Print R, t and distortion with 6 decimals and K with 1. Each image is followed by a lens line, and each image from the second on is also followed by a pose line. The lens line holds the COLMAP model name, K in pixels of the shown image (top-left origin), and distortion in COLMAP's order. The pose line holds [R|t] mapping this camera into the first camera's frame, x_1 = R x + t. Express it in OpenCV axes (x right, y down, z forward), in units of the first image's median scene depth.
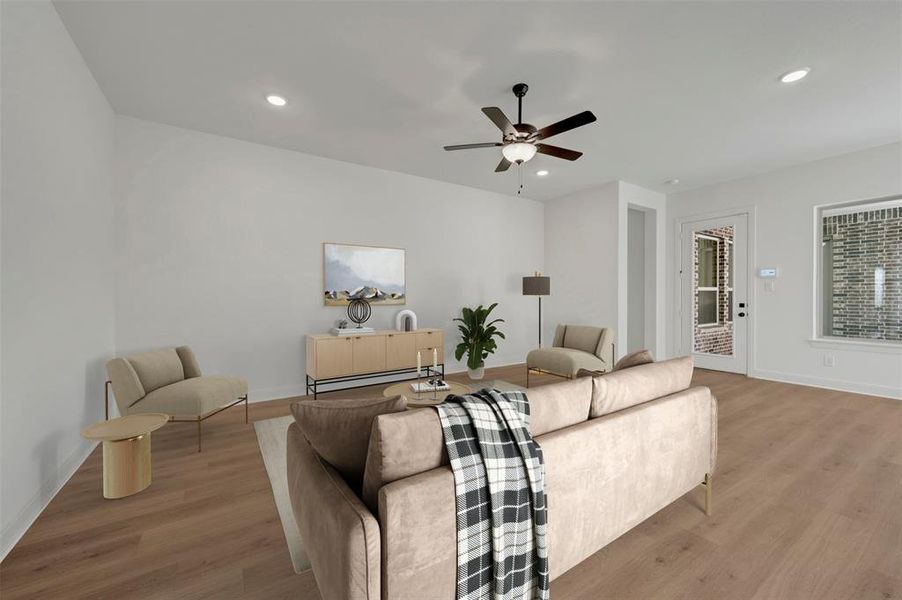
lens RADIAL K [[356.7, 0, 453.6], [0, 356.7, 297.8], [0, 0, 1]] dist [0.001104, 0.000133]
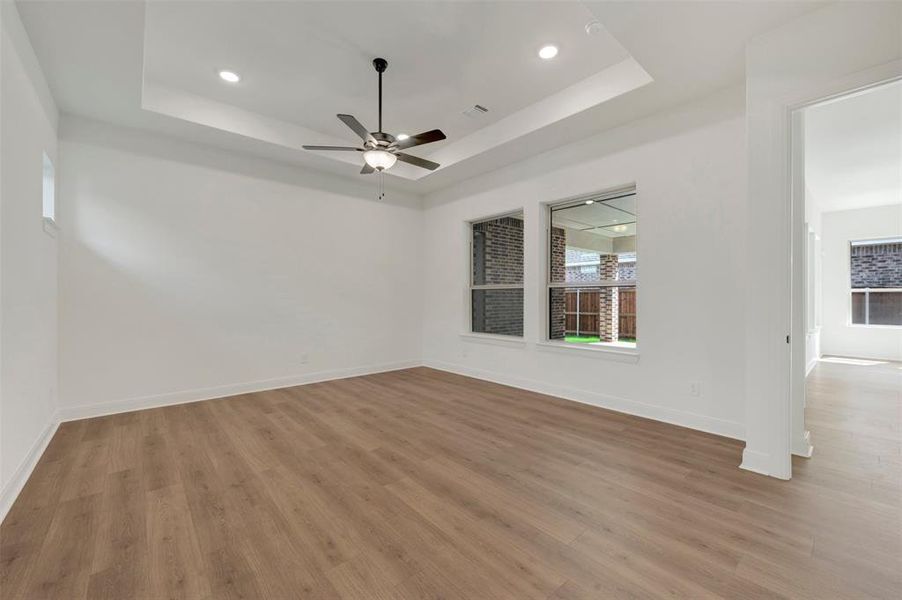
lens RADIAL K [[356.7, 0, 453.6], [0, 356.7, 297.8], [0, 0, 1]] dist [0.001104, 0.000133]
pose [[-0.135222, 0.000959, 0.990815, 0.198628], [0.003257, 0.999995, -0.000523, -0.005083], [-0.990810, 0.003156, -0.135224, 1.616723]]
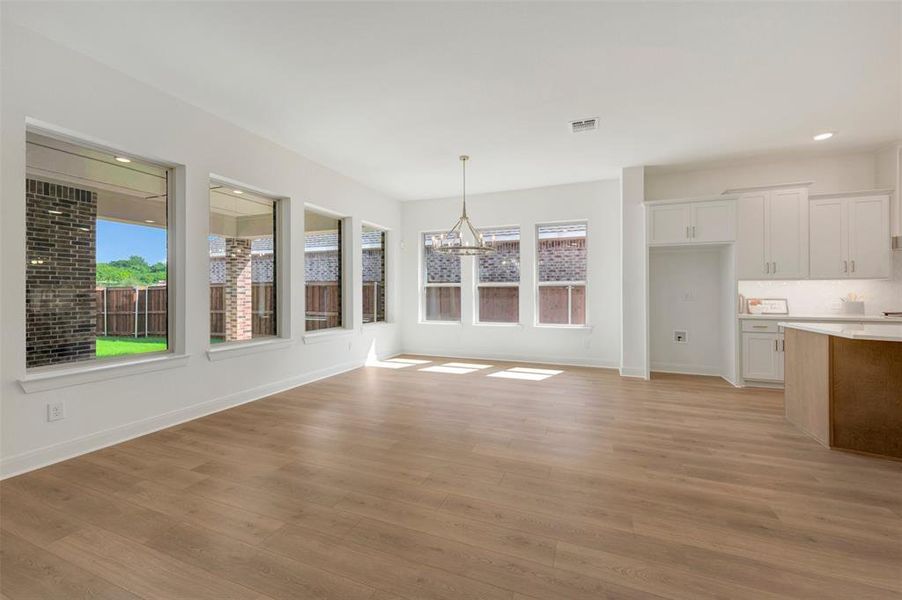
lens RADIAL K [[360.9, 0, 451.6], [0, 360.9, 295.5], [0, 0, 1]] dist [-0.002350, -0.000145]
pose [[-0.573745, -0.004288, 0.819023, 0.202067], [0.005506, 0.999944, 0.009092, -0.001362], [-0.819015, 0.009726, -0.573689, 0.661229]]
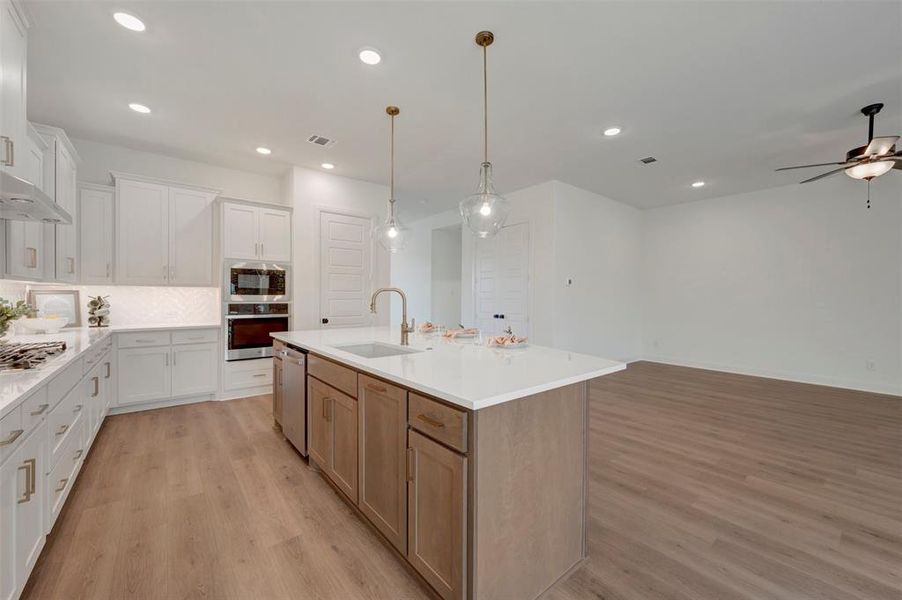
lens RADIAL K [[356.7, 0, 453.6], [0, 356.7, 297.8], [0, 0, 1]] dist [0.001104, 0.000133]
pose [[0.102451, 0.008570, -0.994701, 0.597081], [-0.010934, 0.999912, 0.007489, -0.011122], [0.994678, 0.010109, 0.102535, -0.176876]]
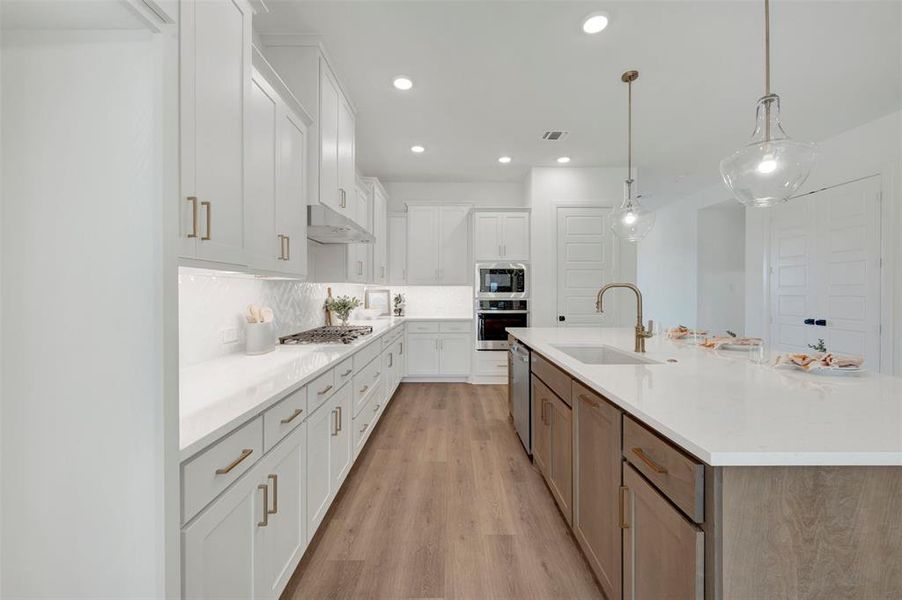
lens RADIAL K [[358.2, 0, 452.8], [0, 358.2, 292.1], [0, 0, 1]] dist [0.000573, -0.000057]
pose [[-0.547129, 0.002776, -0.837044, 0.559713], [-0.002638, 0.999984, 0.005041, -0.011294], [0.837044, 0.004966, -0.547113, -0.150256]]
